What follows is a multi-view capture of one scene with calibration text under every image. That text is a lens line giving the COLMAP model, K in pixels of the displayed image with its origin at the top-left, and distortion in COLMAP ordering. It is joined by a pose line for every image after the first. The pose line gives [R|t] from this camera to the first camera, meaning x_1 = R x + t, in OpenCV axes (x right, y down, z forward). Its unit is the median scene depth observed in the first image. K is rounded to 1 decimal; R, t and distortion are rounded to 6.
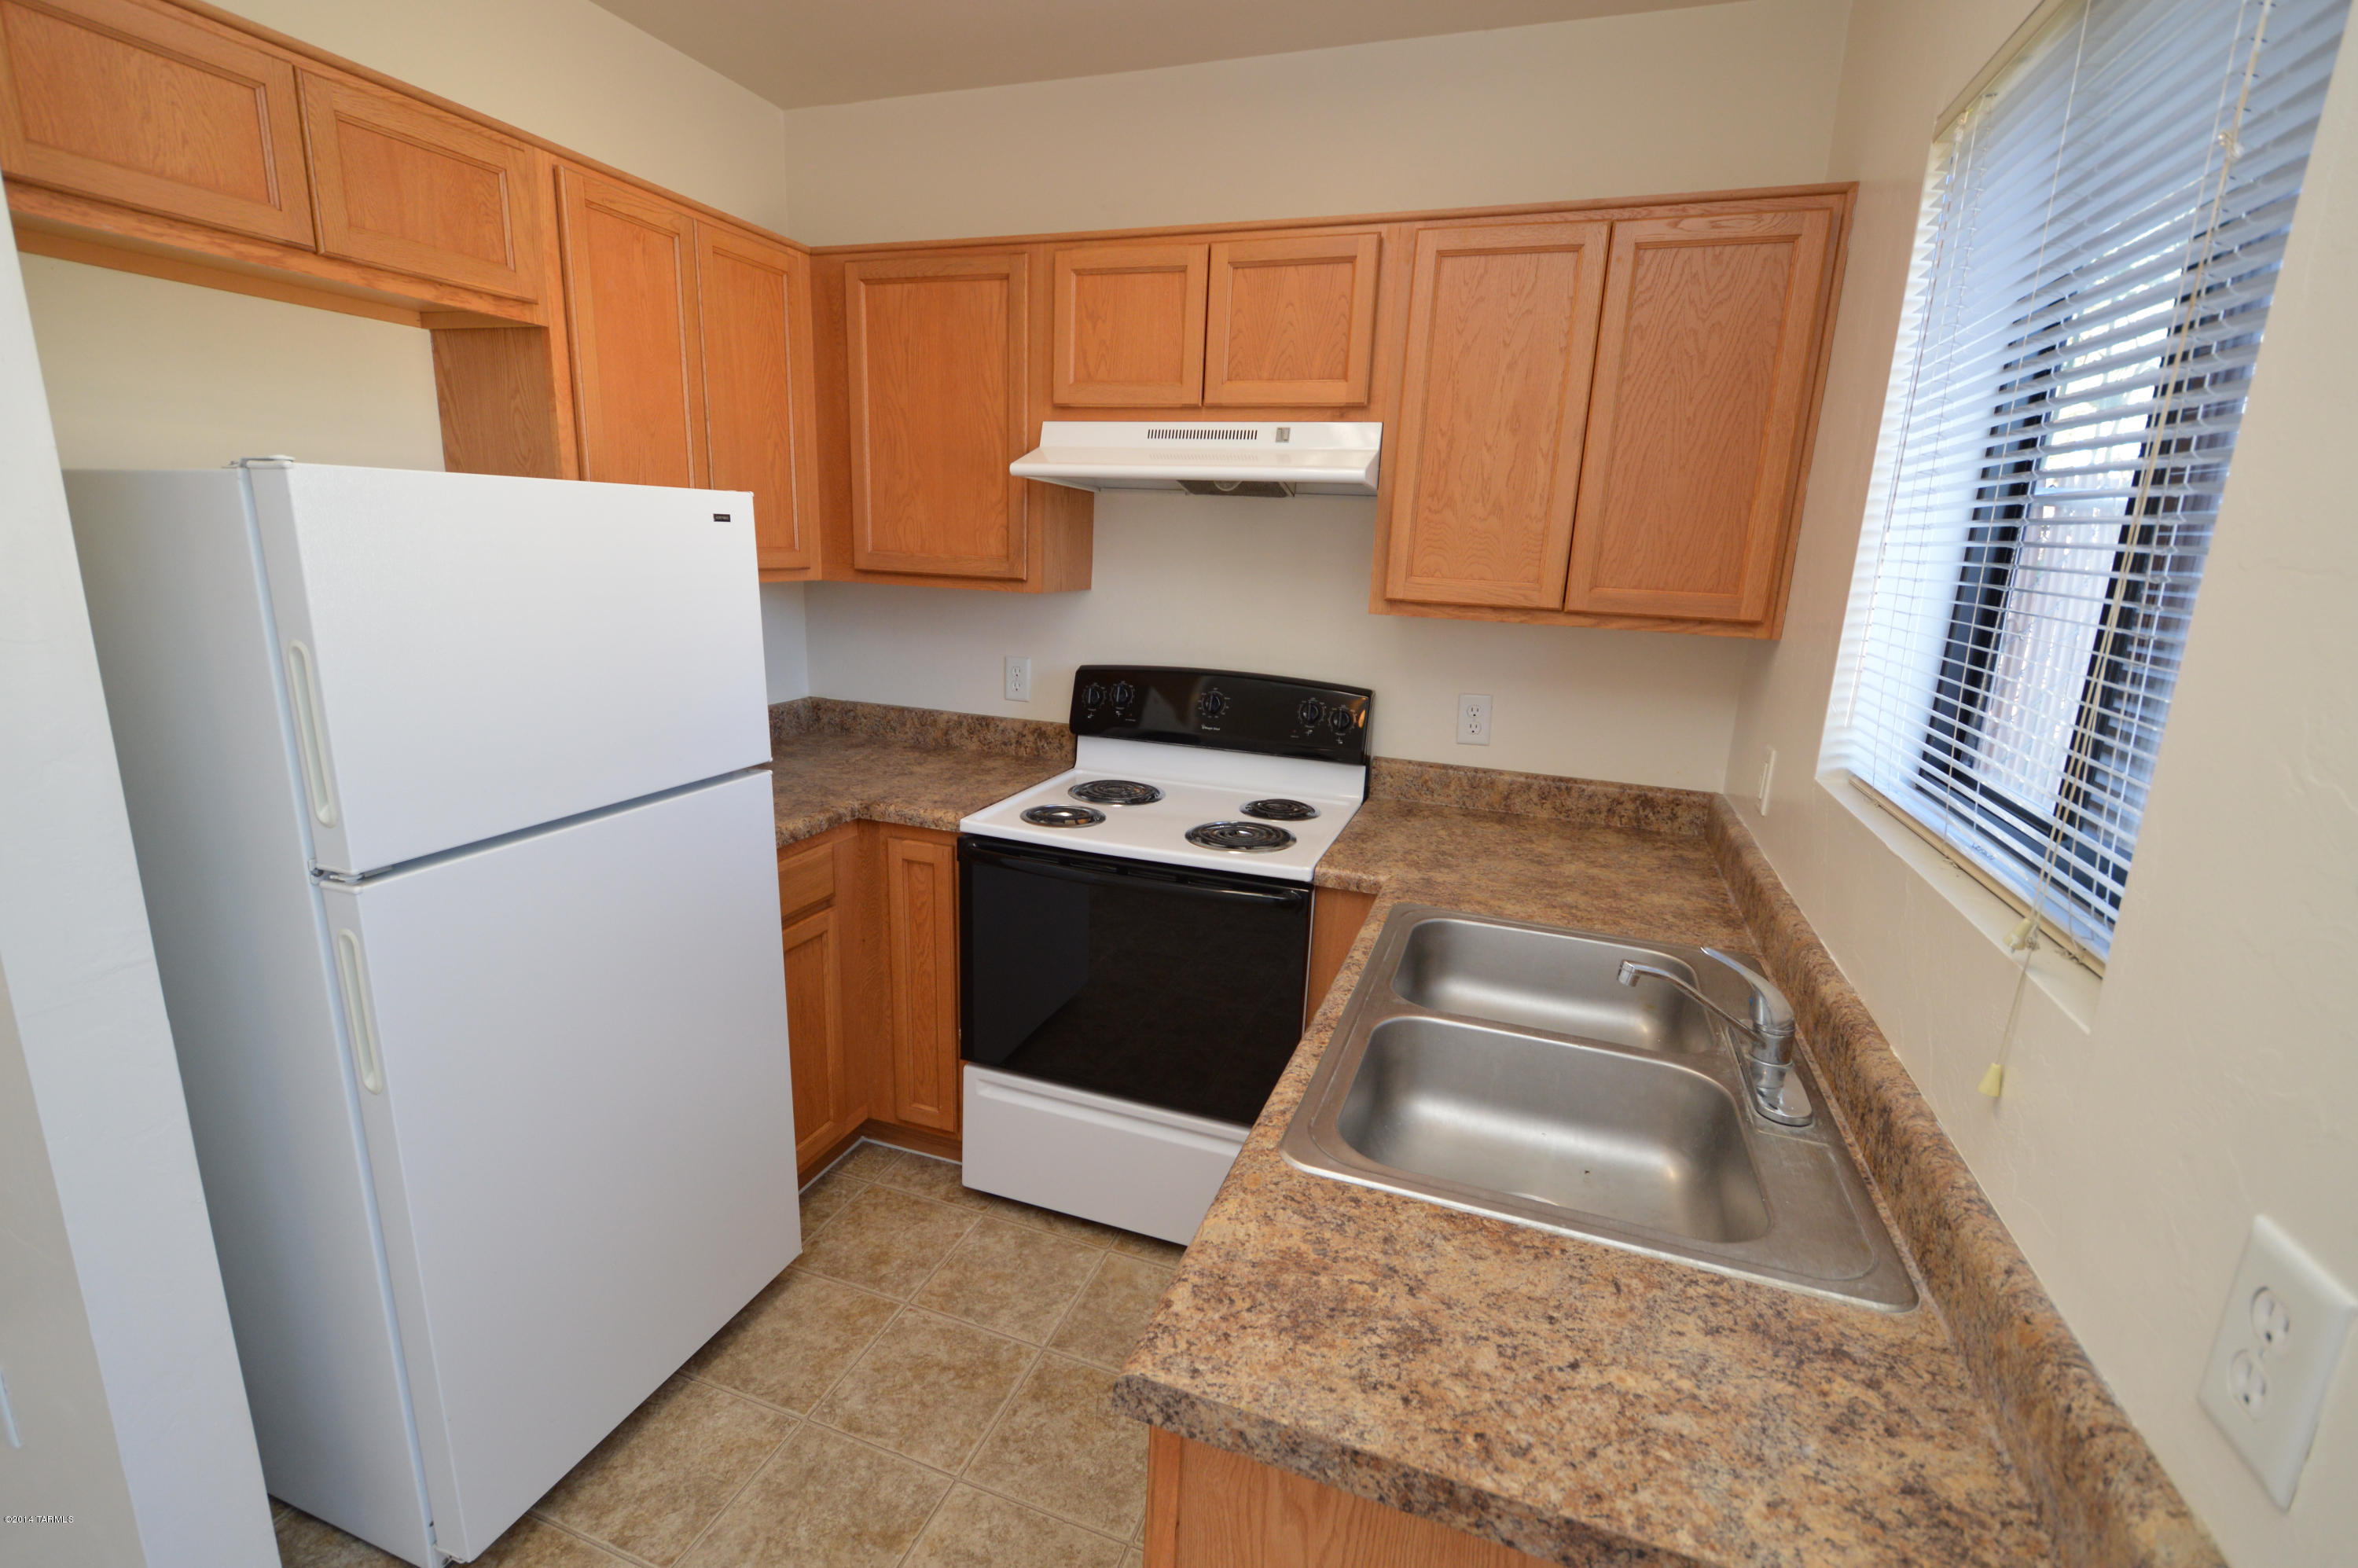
lens RADIAL K [[1018.3, 0, 1183.6], [0, 1018.3, 739.9], [0, 0, 1]] dist [0.000727, -0.039878]
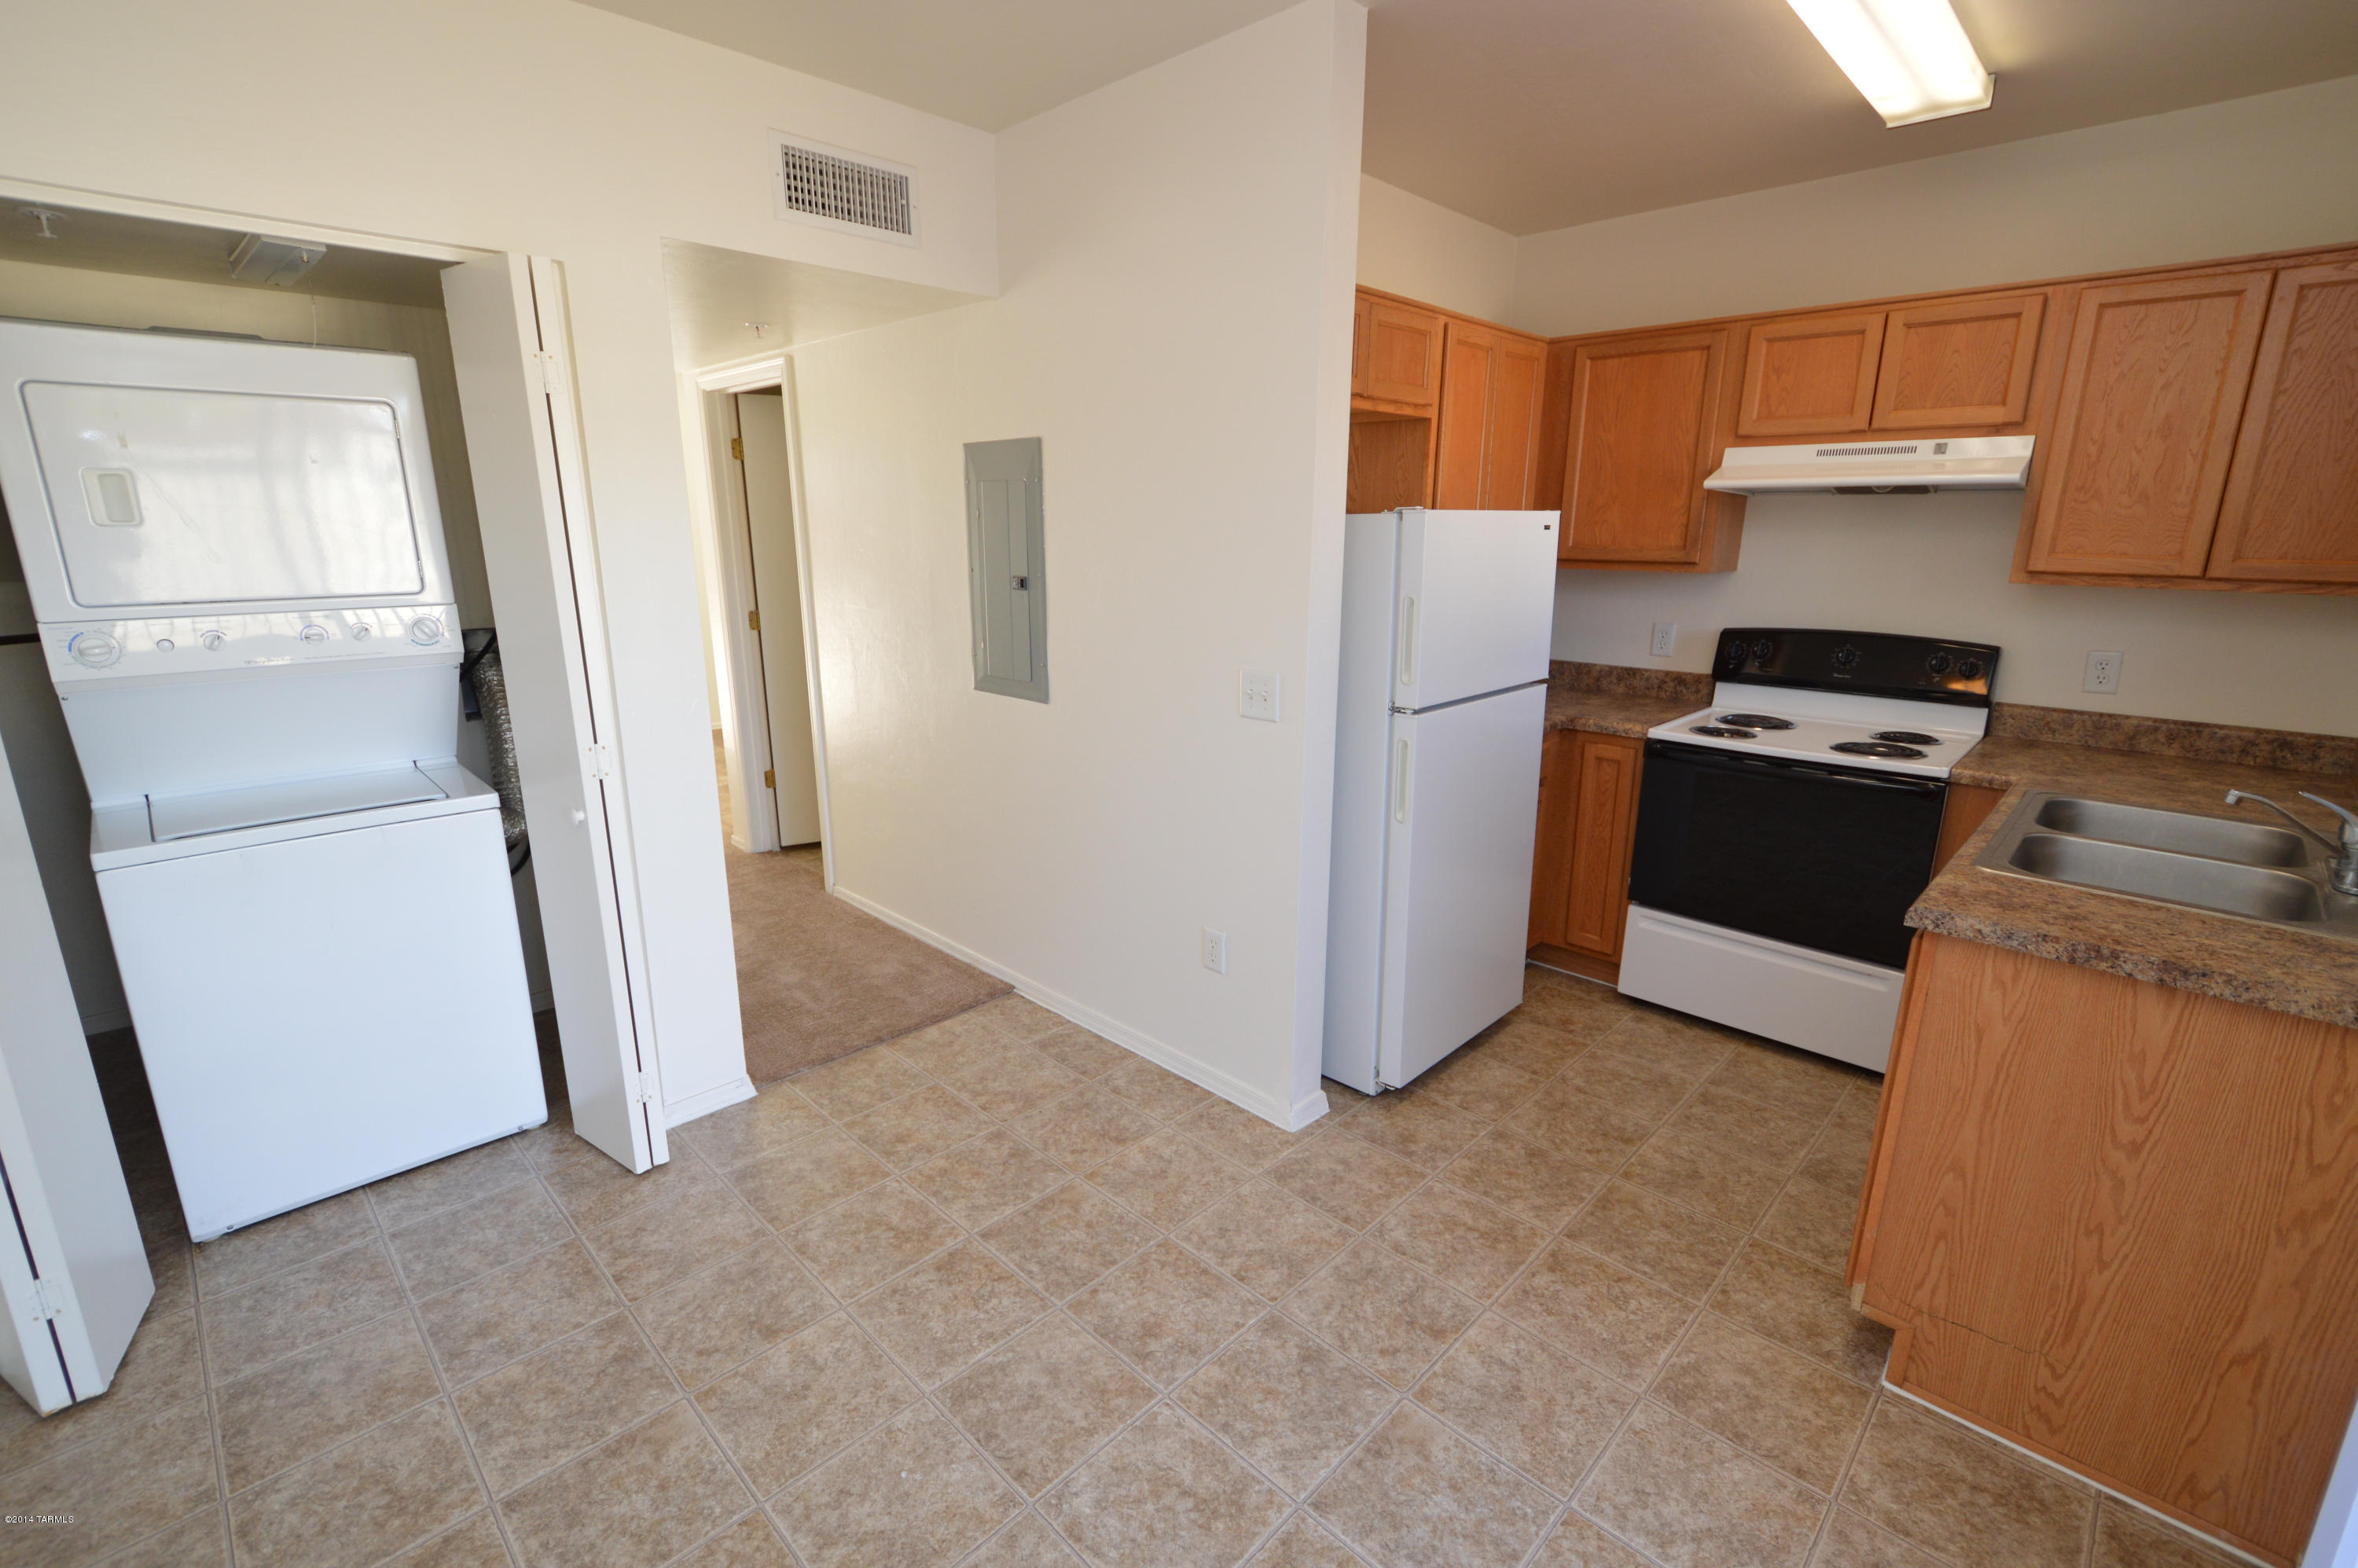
lens RADIAL K [[1036.5, 0, 1115.7], [0, 1036.5, 781.3], [0, 0, 1]] dist [-0.038044, 0.004762]
pose [[0.889341, 0.061544, -0.453084, -0.230913], [-0.041827, 0.997696, 0.053420, 0.106410], [0.455327, -0.028557, 0.889866, -0.660301]]
